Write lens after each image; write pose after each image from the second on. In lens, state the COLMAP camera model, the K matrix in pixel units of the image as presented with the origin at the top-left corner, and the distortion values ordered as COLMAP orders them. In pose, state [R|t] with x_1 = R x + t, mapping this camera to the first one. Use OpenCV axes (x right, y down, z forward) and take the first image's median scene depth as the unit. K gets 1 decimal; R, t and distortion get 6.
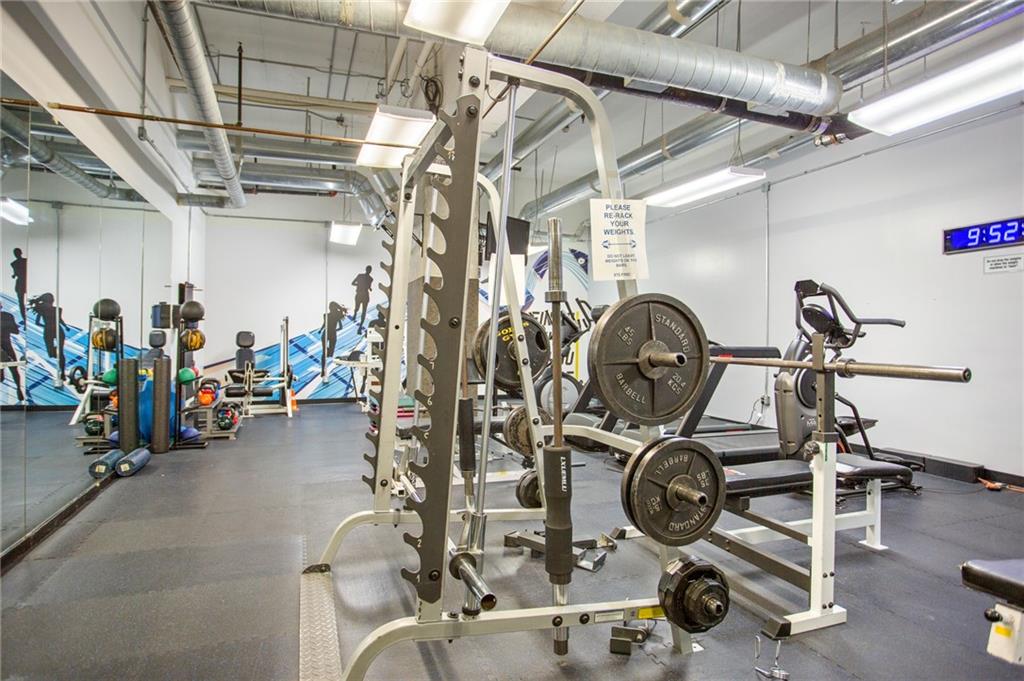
lens RADIAL K [[594.0, 0, 512.3], [0, 594.0, 335.6], [0, 0, 1]] dist [-0.003629, -0.001238]
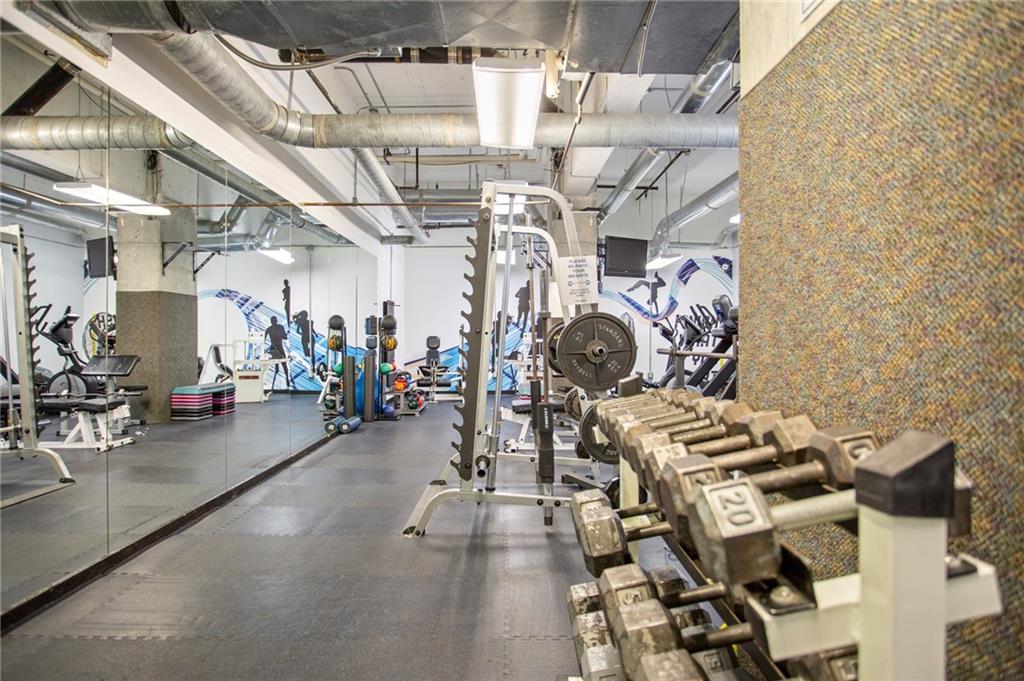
lens RADIAL K [[594.0, 0, 512.3], [0, 594.0, 335.6], [0, 0, 1]] dist [-0.003629, -0.001238]
pose [[0.944878, -0.009556, -0.327283, 0.161704], [0.007840, 0.999948, -0.006562, 0.001323], [0.327328, 0.003634, 0.944904, -0.190535]]
